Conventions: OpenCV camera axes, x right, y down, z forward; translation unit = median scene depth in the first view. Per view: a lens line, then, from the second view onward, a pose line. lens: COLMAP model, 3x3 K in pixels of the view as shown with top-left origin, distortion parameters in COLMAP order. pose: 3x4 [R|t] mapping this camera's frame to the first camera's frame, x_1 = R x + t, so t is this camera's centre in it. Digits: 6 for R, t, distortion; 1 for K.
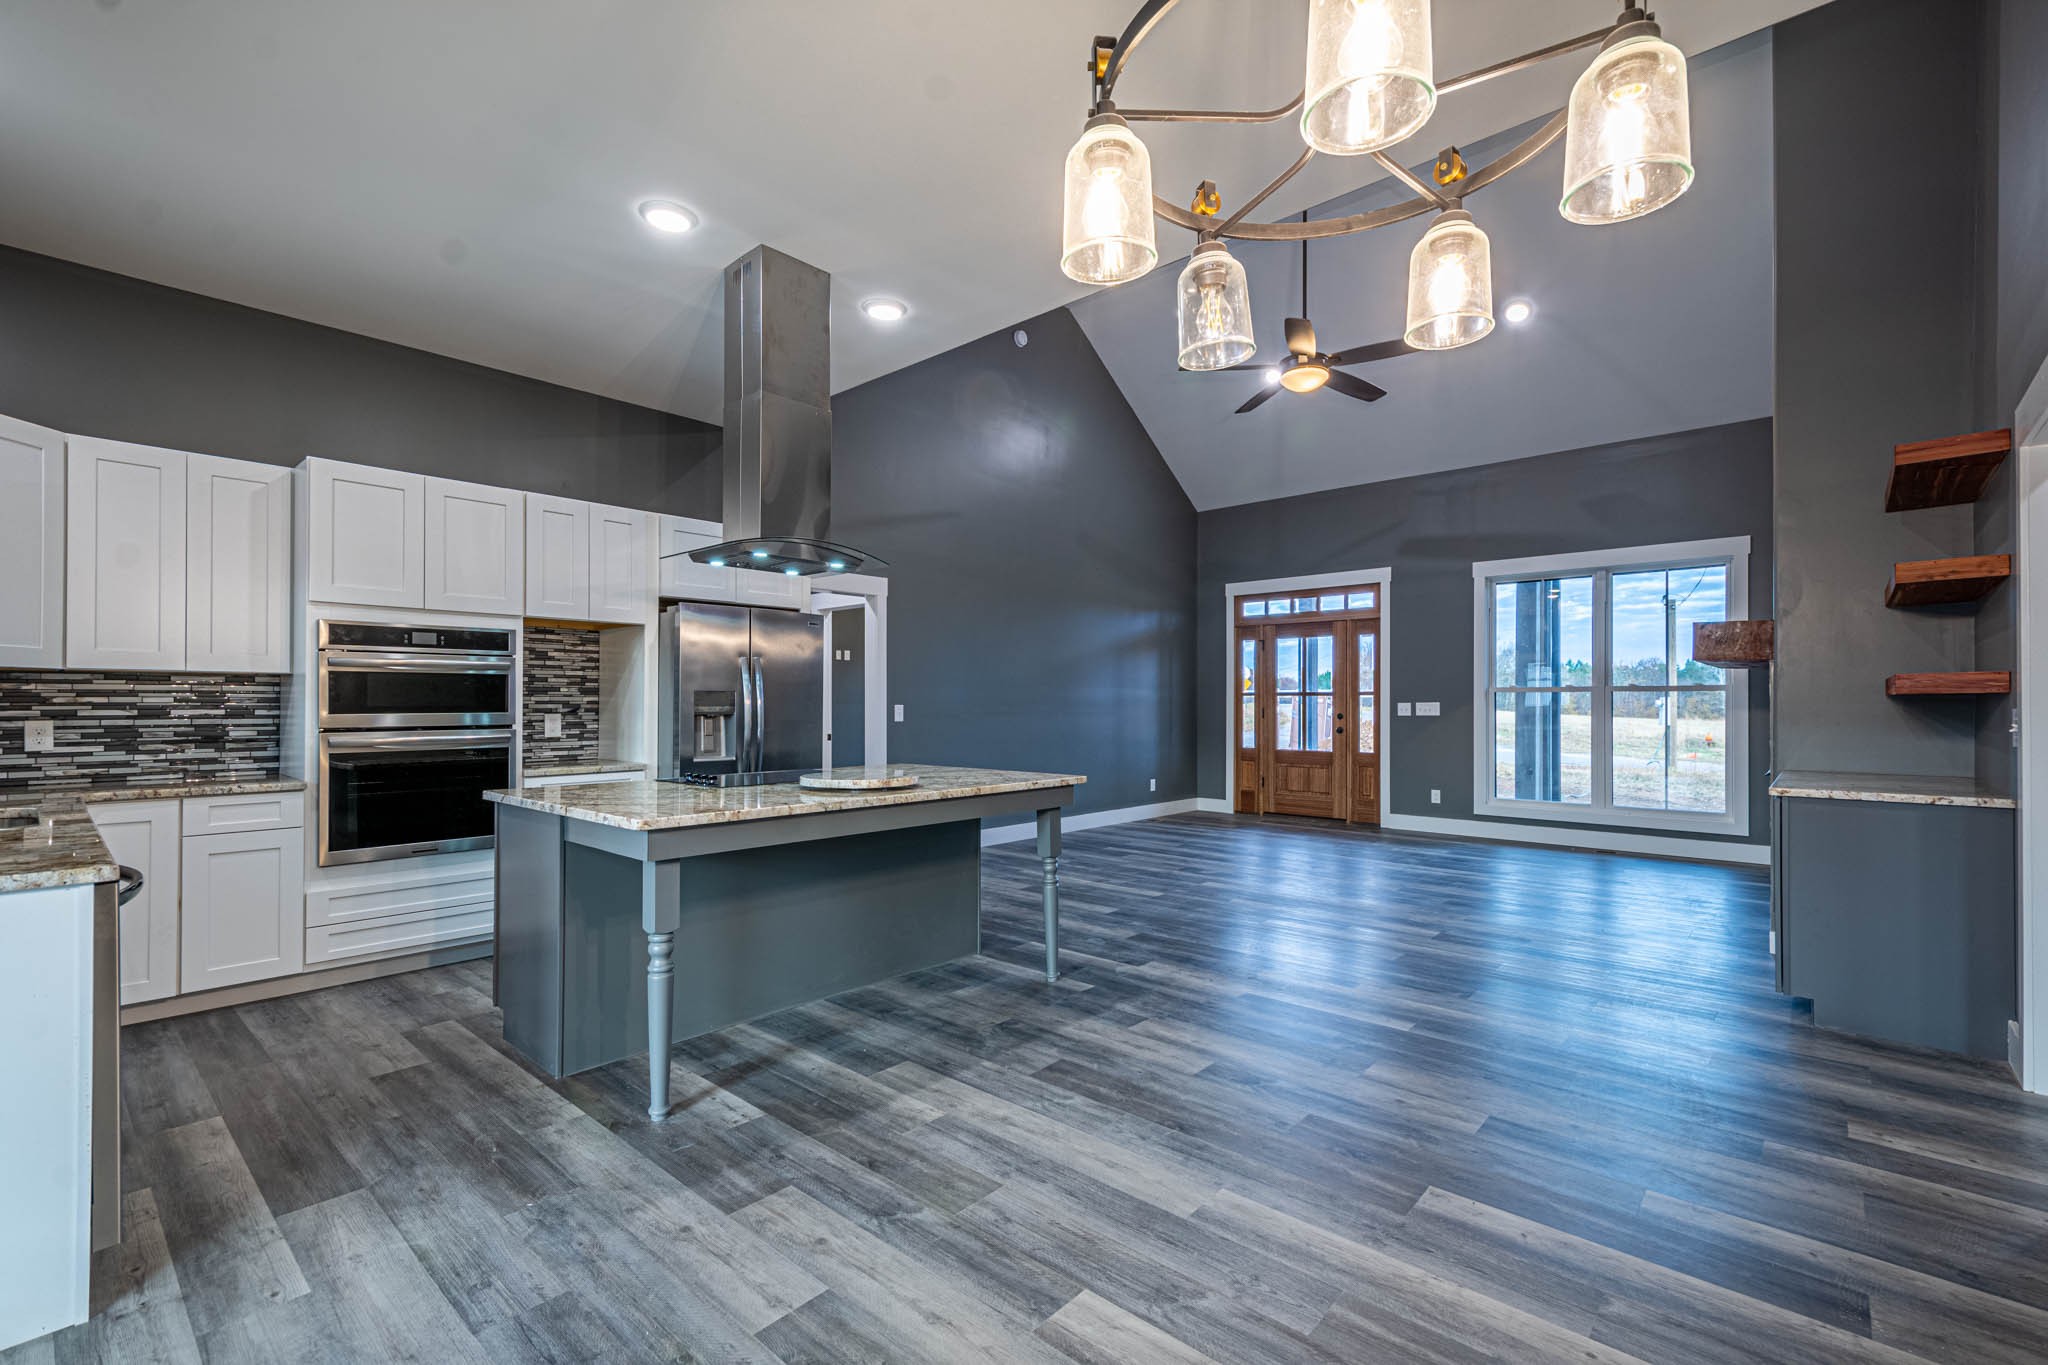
lens RADIAL K [[887.4, 0, 1006.6], [0, 887.4, 695.3], [0, 0, 1]] dist [0.007081, -0.002185]
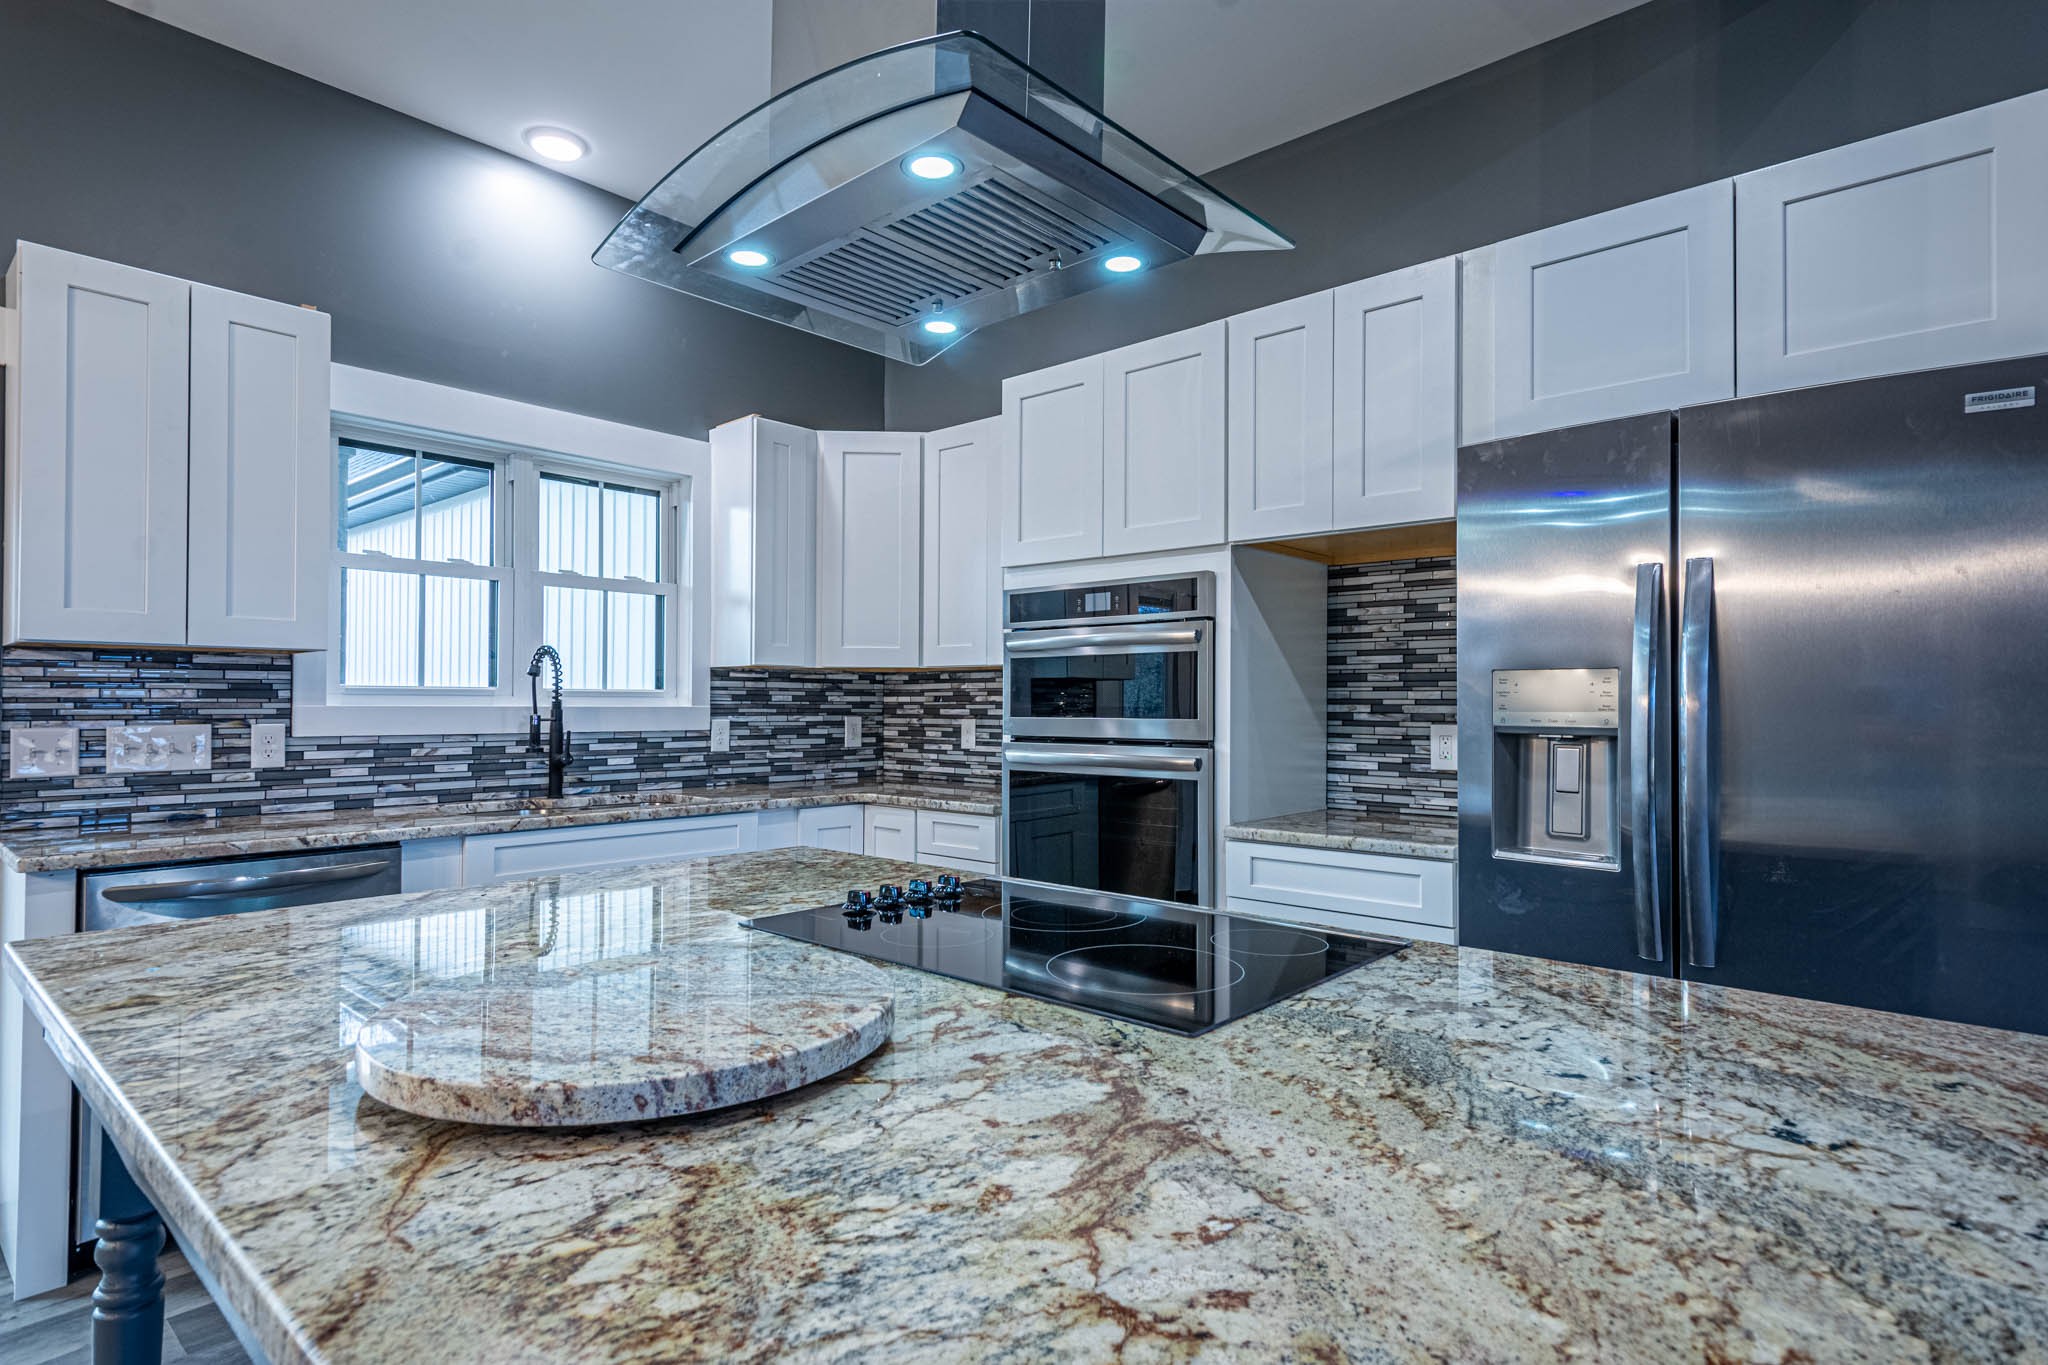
lens RADIAL K [[1051.2, 0, 1051.3], [0, 1051.2, 681.0], [0, 0, 1]] dist [0.008713, -0.002177]
pose [[0.032118, -0.021543, -0.999252, 0.112269], [0.004481, 0.999761, -0.021410, 0.010450], [0.999474, -0.003790, 0.032207, 1.006406]]
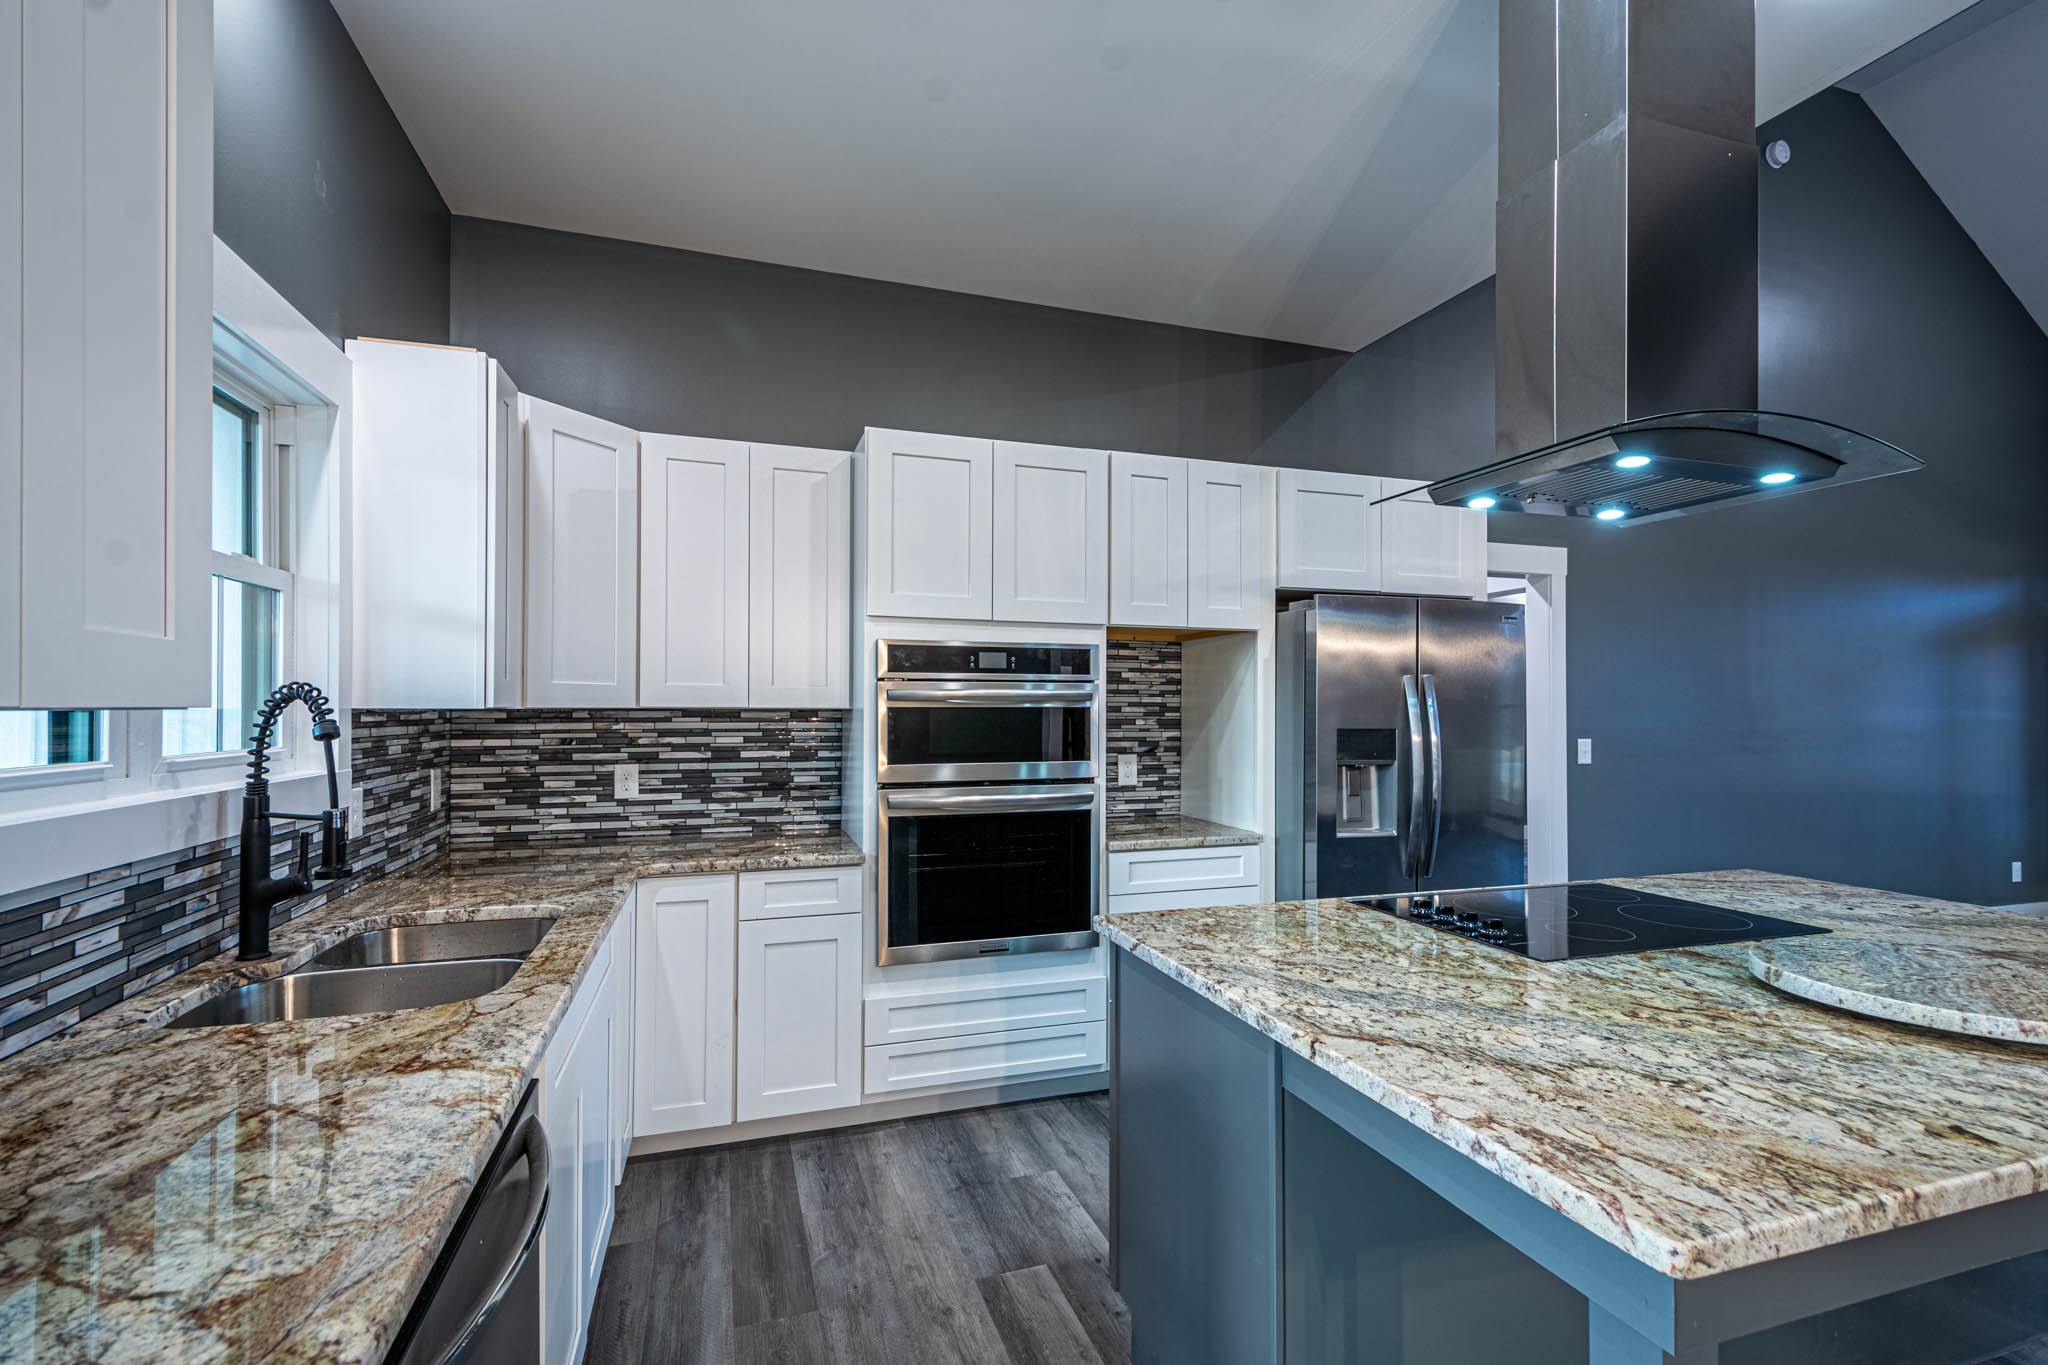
lens RADIAL K [[887.4, 0, 1027.6], [0, 887.4, 695.3], [0, 0, 1]] dist [0.007081, -0.002185]
pose [[0.877234, -0.005258, -0.480034, -0.296865], [0.002011, 0.999971, -0.007278, -0.031501], [0.480059, 0.005419, 0.877219, 0.397427]]
